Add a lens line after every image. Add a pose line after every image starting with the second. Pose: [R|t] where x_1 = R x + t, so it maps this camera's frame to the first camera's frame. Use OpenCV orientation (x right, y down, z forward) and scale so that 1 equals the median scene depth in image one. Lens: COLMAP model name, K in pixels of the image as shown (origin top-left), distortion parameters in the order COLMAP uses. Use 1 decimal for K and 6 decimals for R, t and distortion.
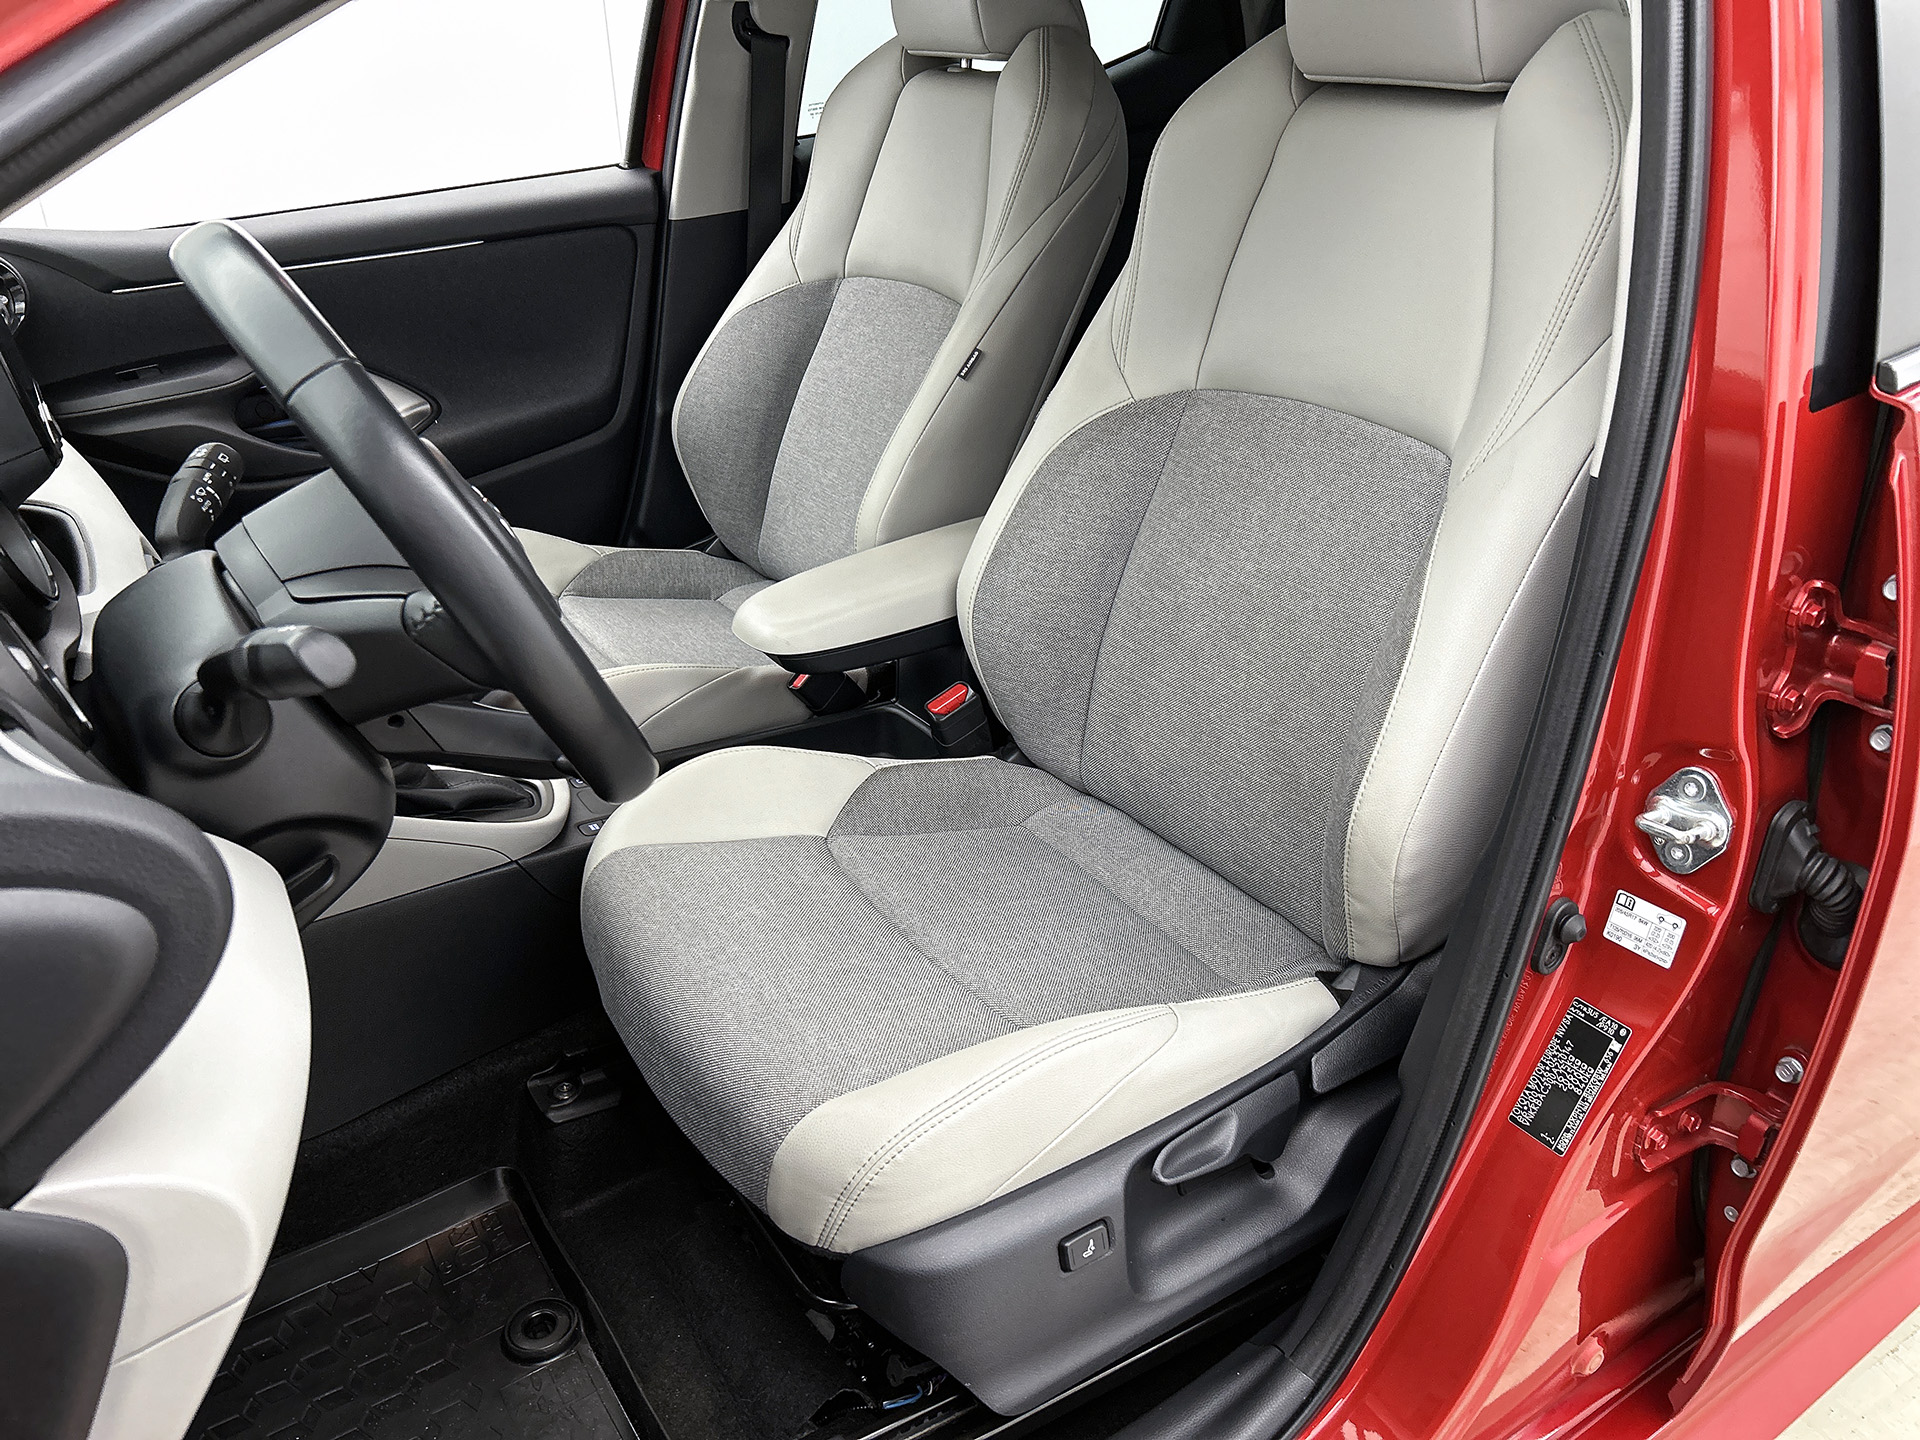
lens RADIAL K [[1439.6, 0, 959.7], [0, 1439.6, 716.7], [0, 0, 1]] dist [0.025156, -0.017097]
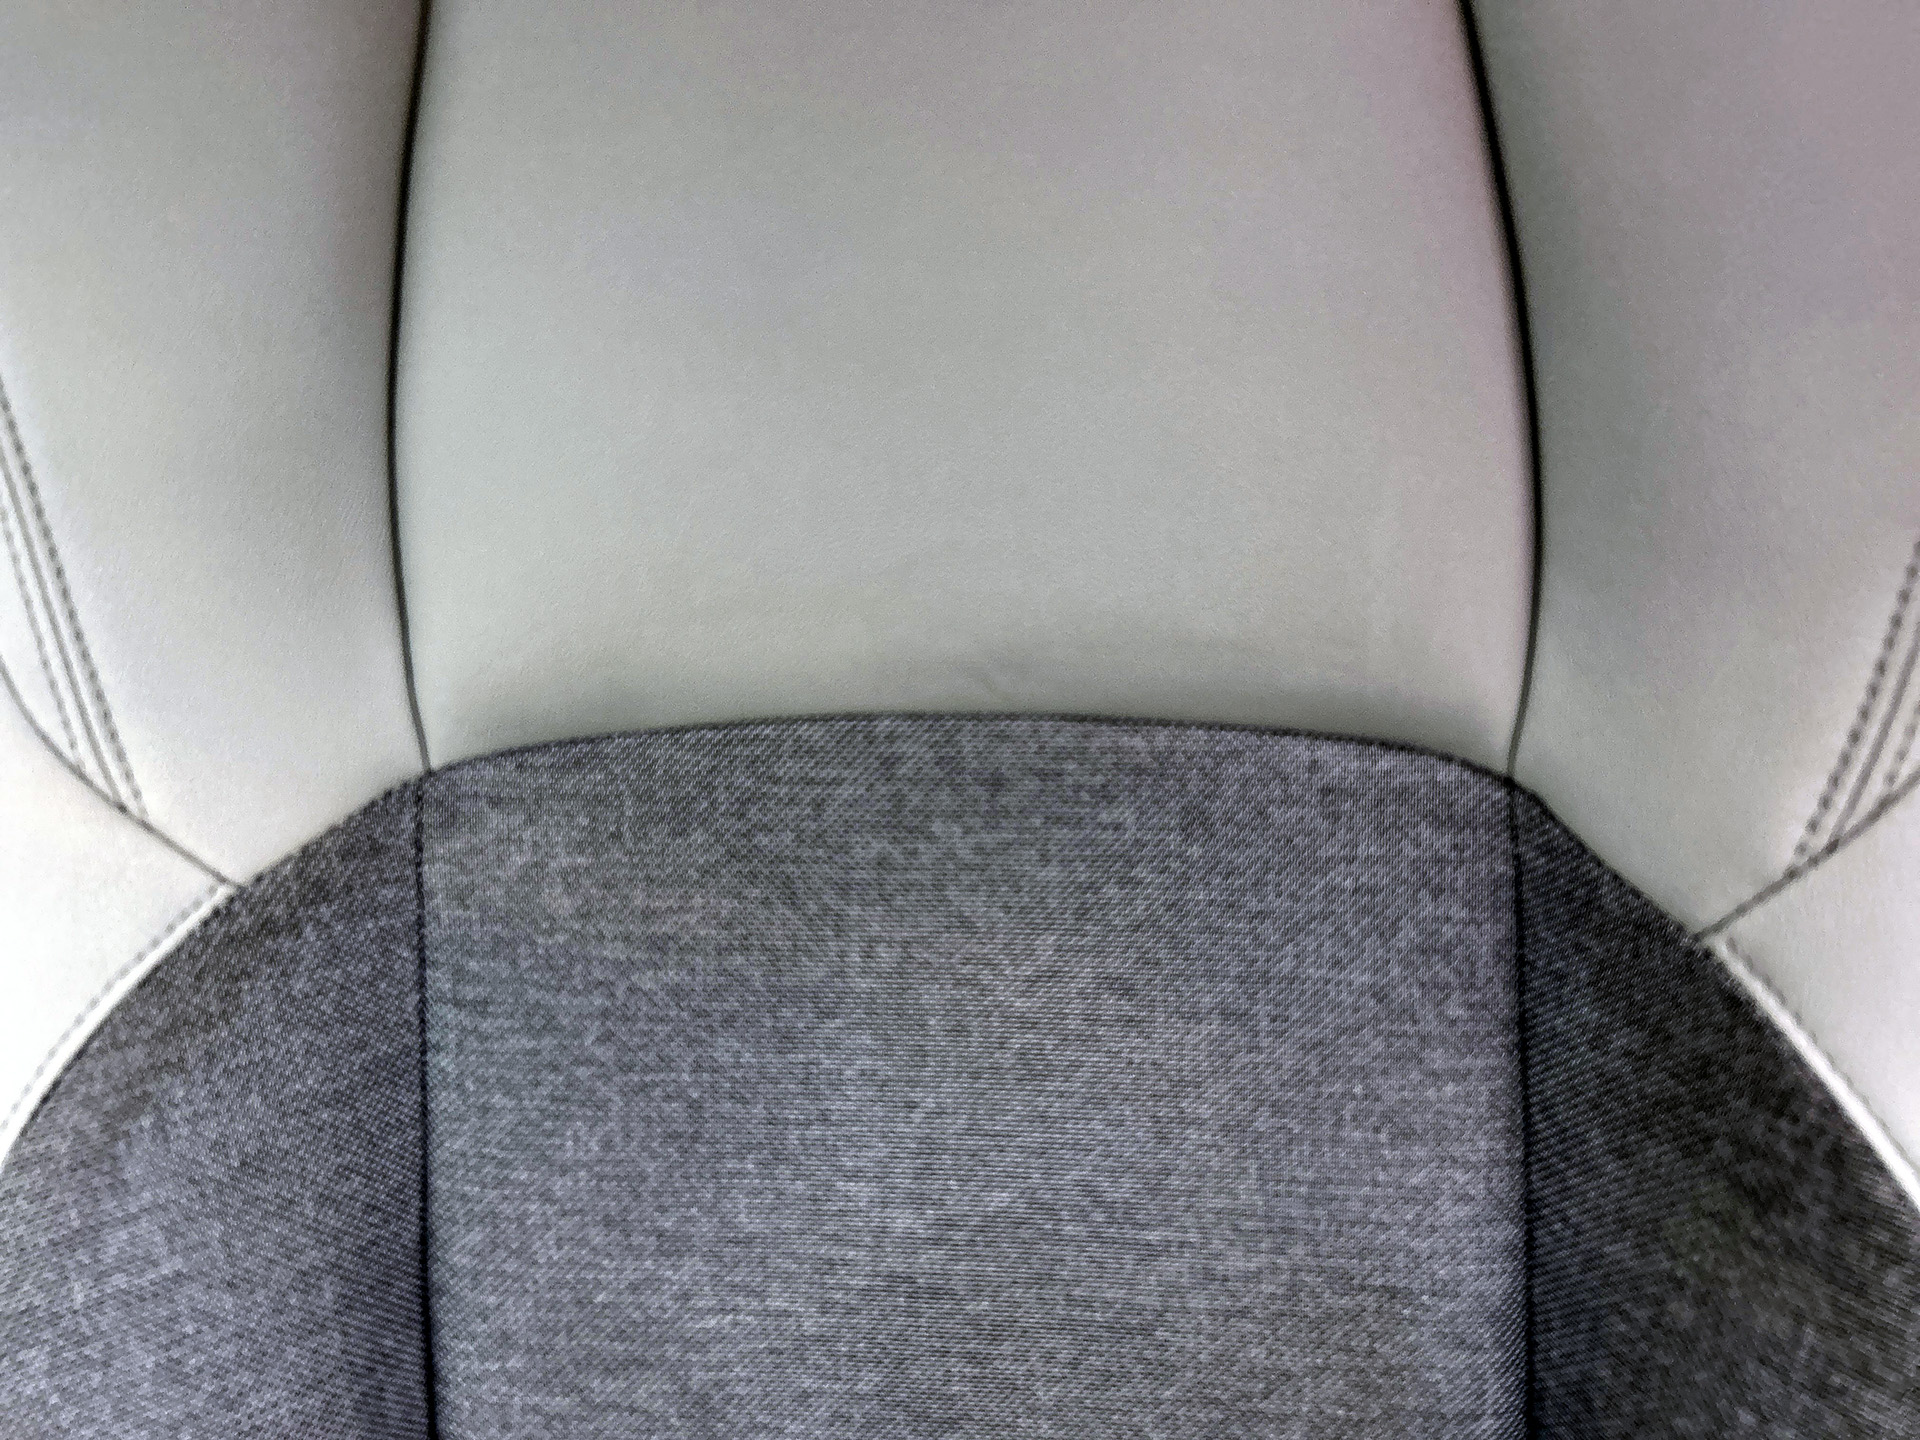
lens RADIAL K [[1439.6, 0, 961.6], [0, 1439.6, 718.6], [0, 0, 1]] dist [0.025156, -0.017097]
pose [[0.624490, -0.406765, 0.666749, 0.034444], [0.382419, 0.903592, 0.193075, -0.257110], [-0.681005, 0.134404, 0.719838, 0.711148]]
